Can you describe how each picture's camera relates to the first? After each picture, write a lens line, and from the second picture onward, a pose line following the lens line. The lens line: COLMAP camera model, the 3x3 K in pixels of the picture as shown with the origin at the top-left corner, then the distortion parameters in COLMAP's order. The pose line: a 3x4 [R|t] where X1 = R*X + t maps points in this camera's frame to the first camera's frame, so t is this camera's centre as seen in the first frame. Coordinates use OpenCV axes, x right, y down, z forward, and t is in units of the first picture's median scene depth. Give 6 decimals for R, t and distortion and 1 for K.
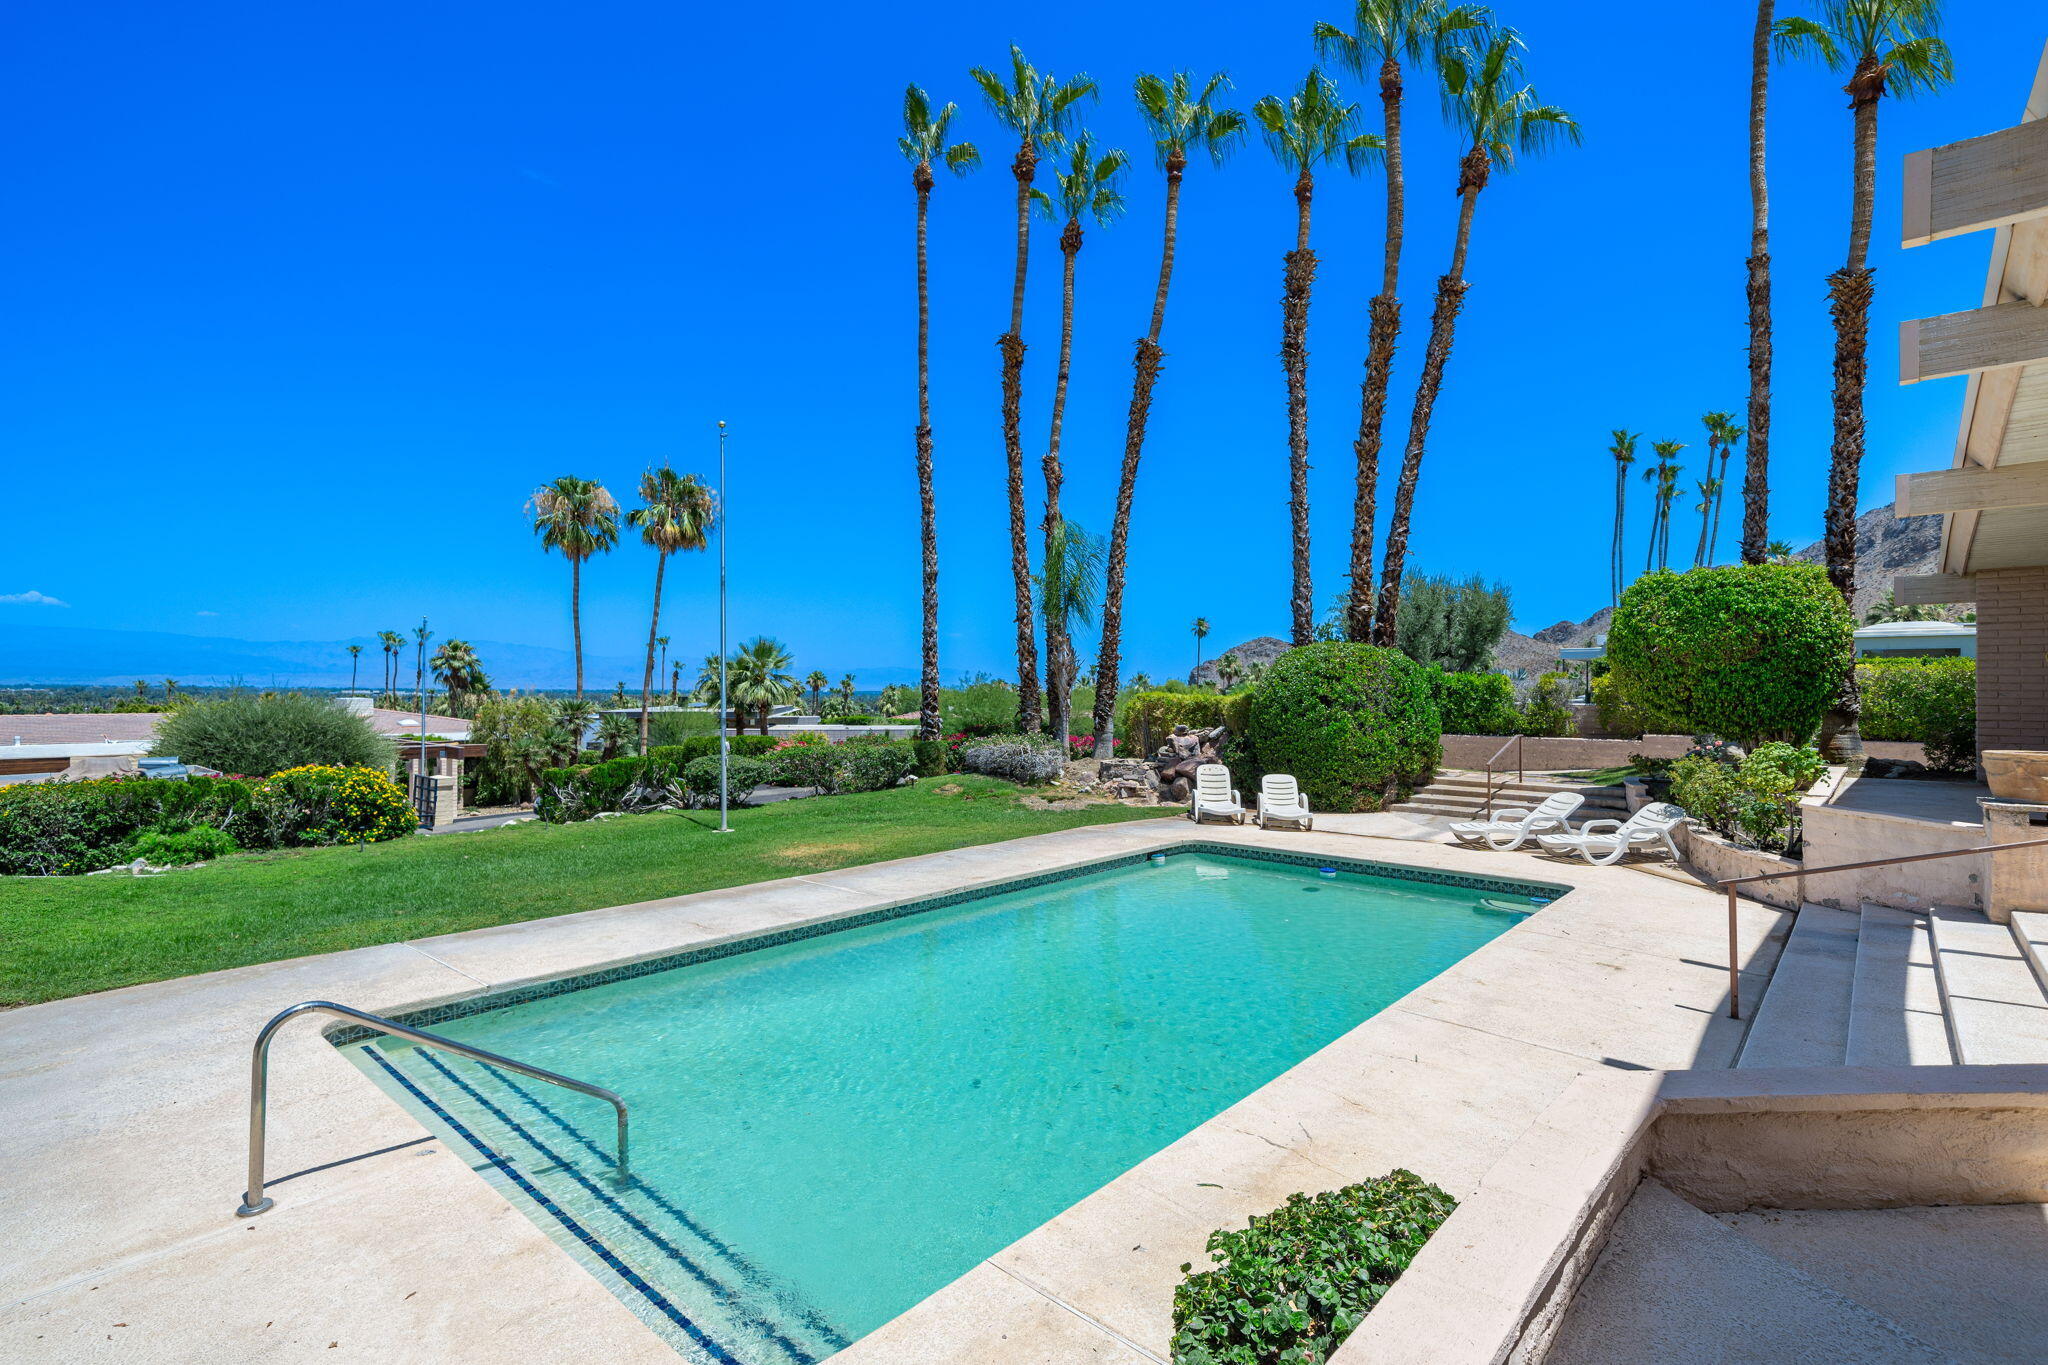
lens RADIAL K [[969.9, 0, 1013.8], [0, 969.9, 688.2], [0, 0, 1]] dist [0.001158, 0.000152]
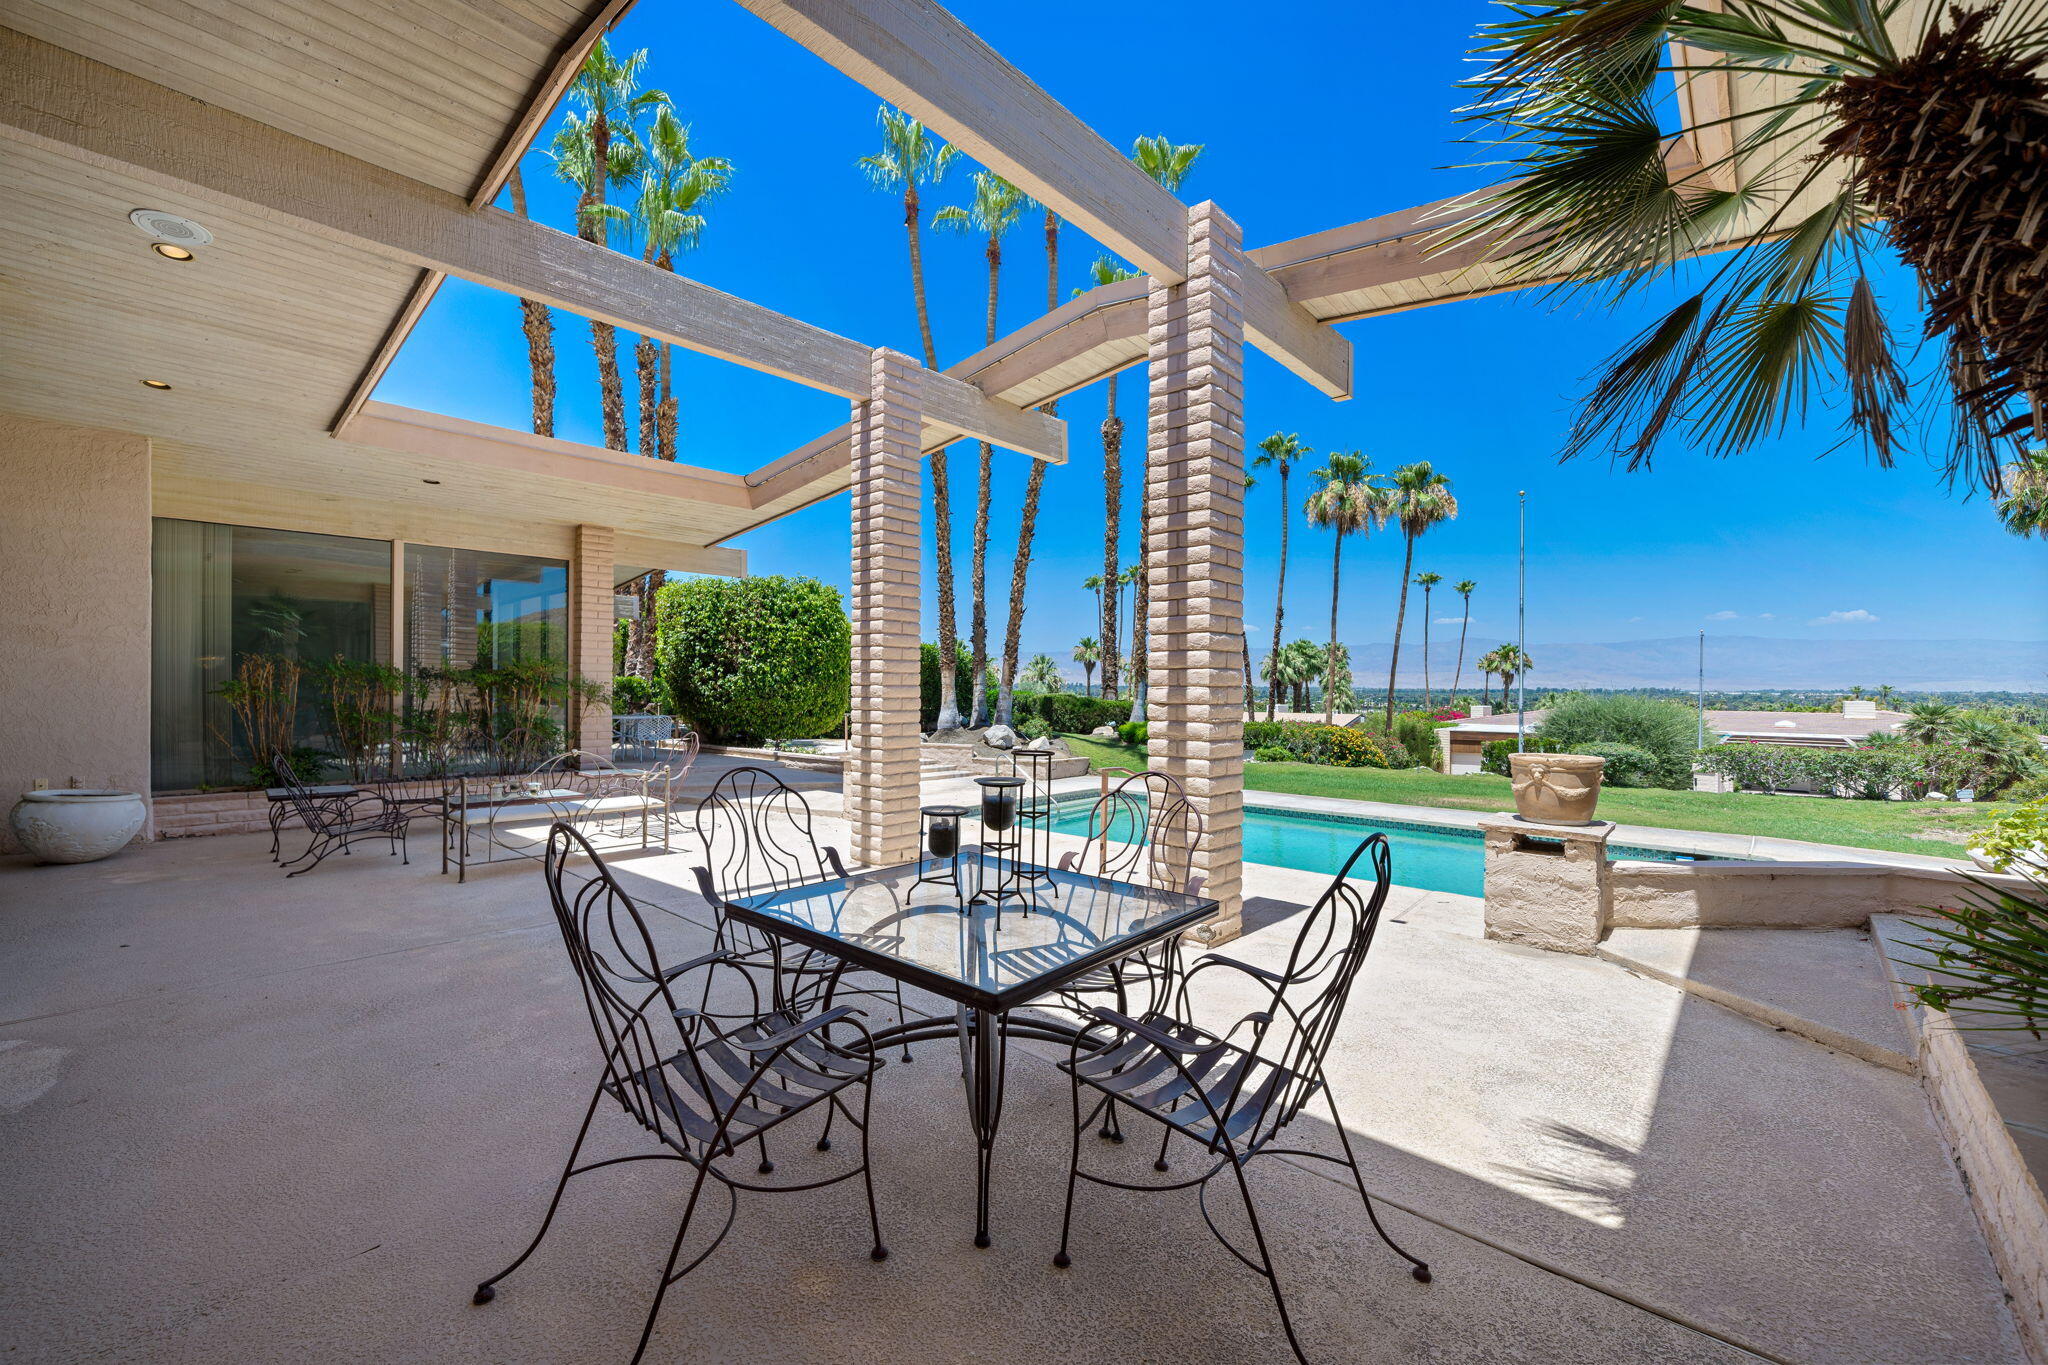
lens RADIAL K [[824.5, 0, 1024.0], [0, 824.5, 682.5], [0, 0, 1]] dist [0.000331, 0.000063]
pose [[0.004916, -0.009463, -0.999943, 0.626075], [-0.003358, 0.999949, -0.009480, 0.005381], [0.999982, 0.003405, 0.004884, 0.221577]]
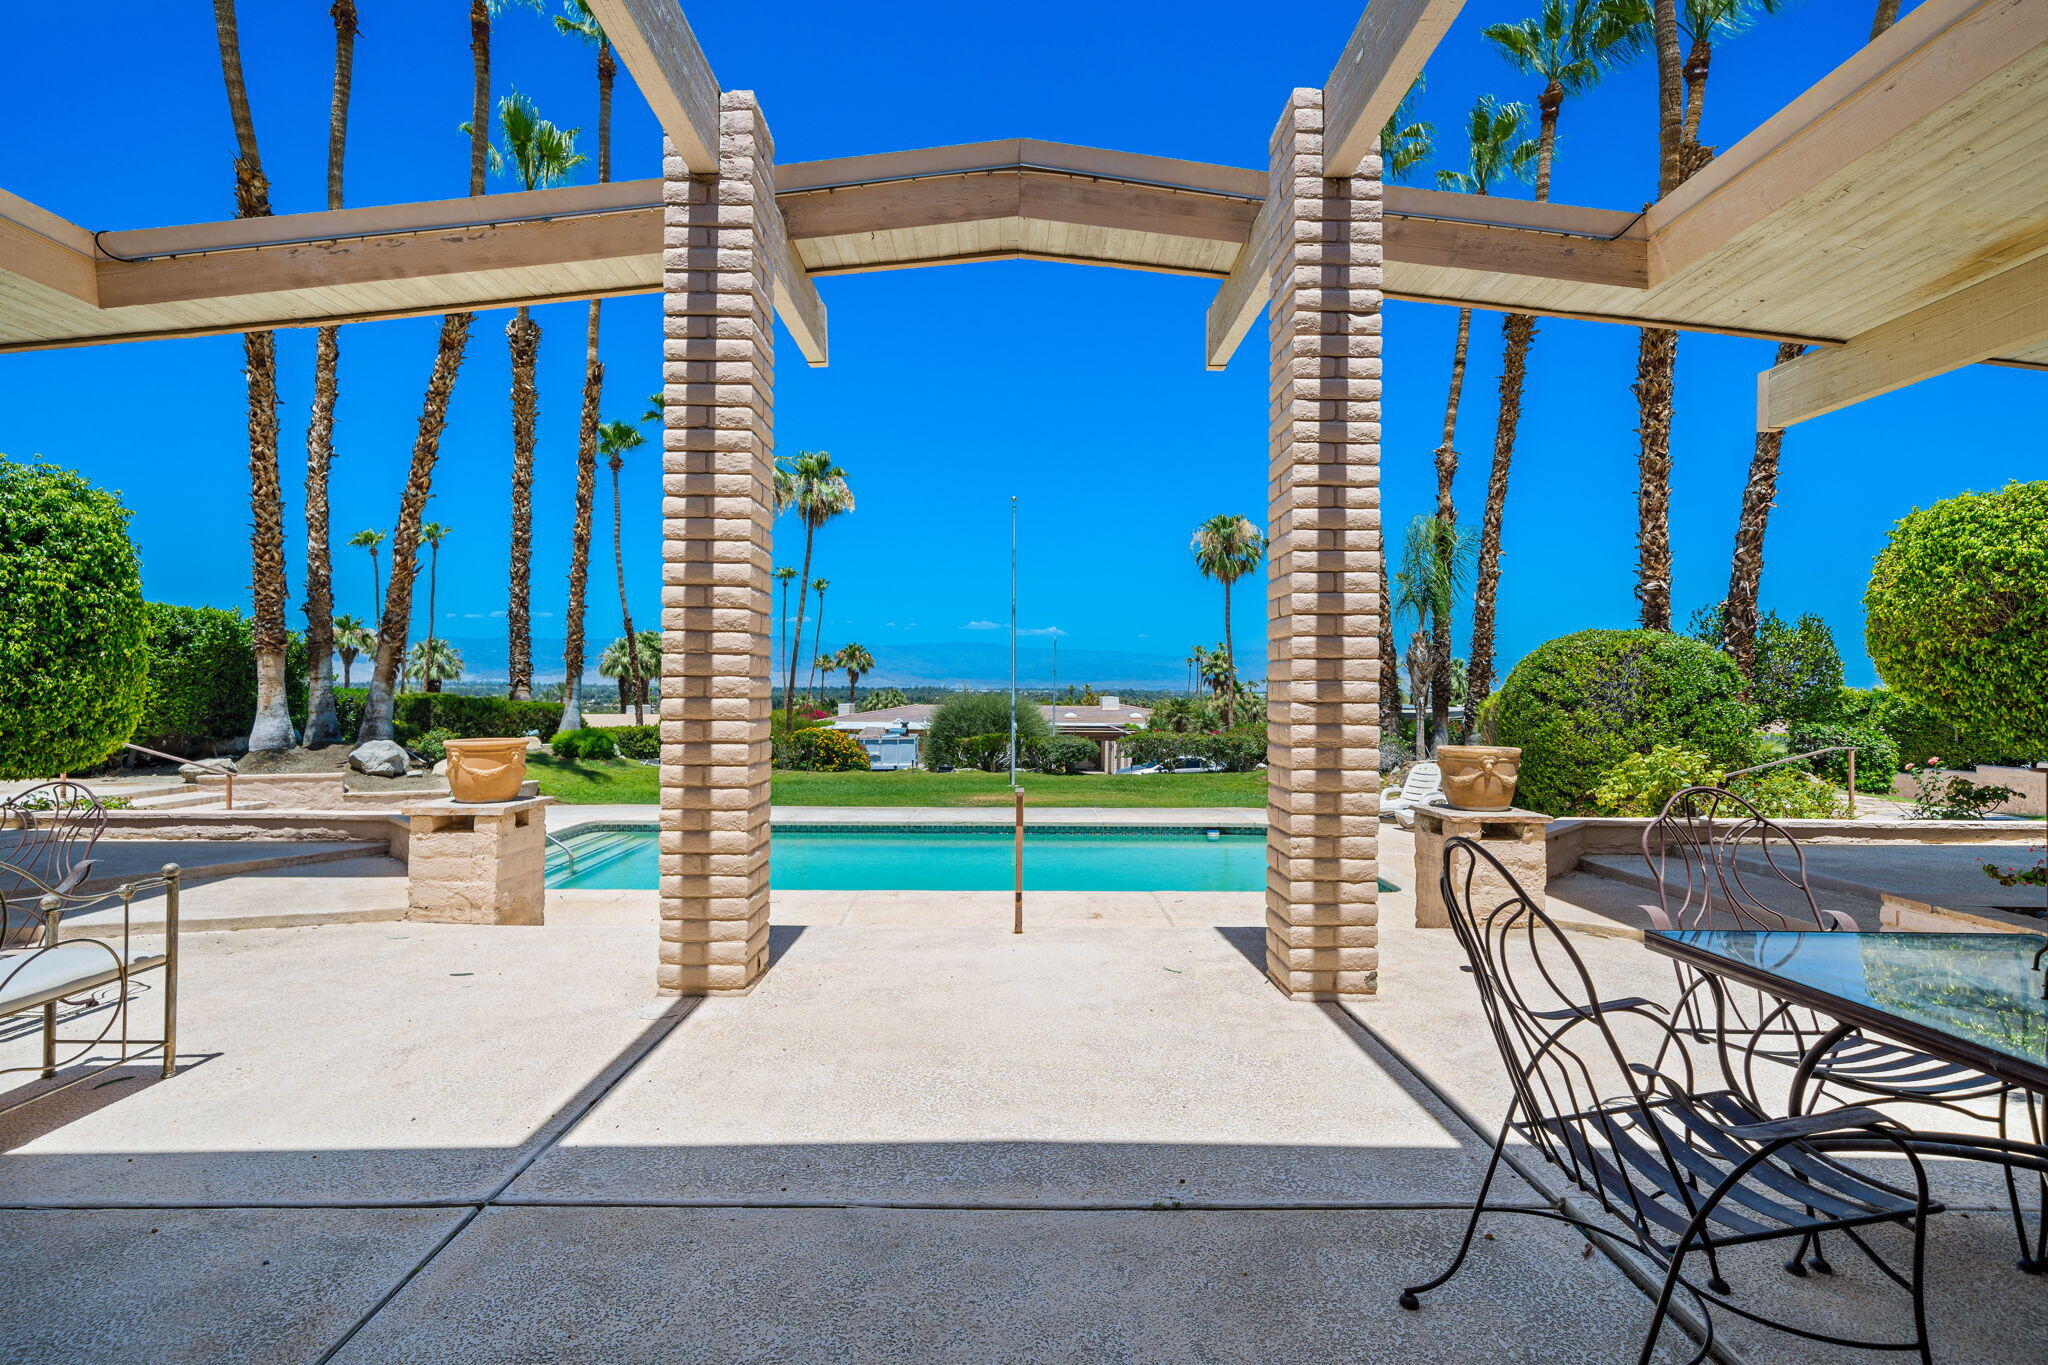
lens RADIAL K [[911.8, 0, 1008.8], [0, 911.8, 684.3], [0, 0, 1]] dist [-0.000834, 0.000597]
pose [[0.675575, -0.003330, -0.737284, 0.495951], [-0.002581, 0.999973, -0.006881, 0.006475], [0.737287, 0.006552, 0.675548, 0.073094]]
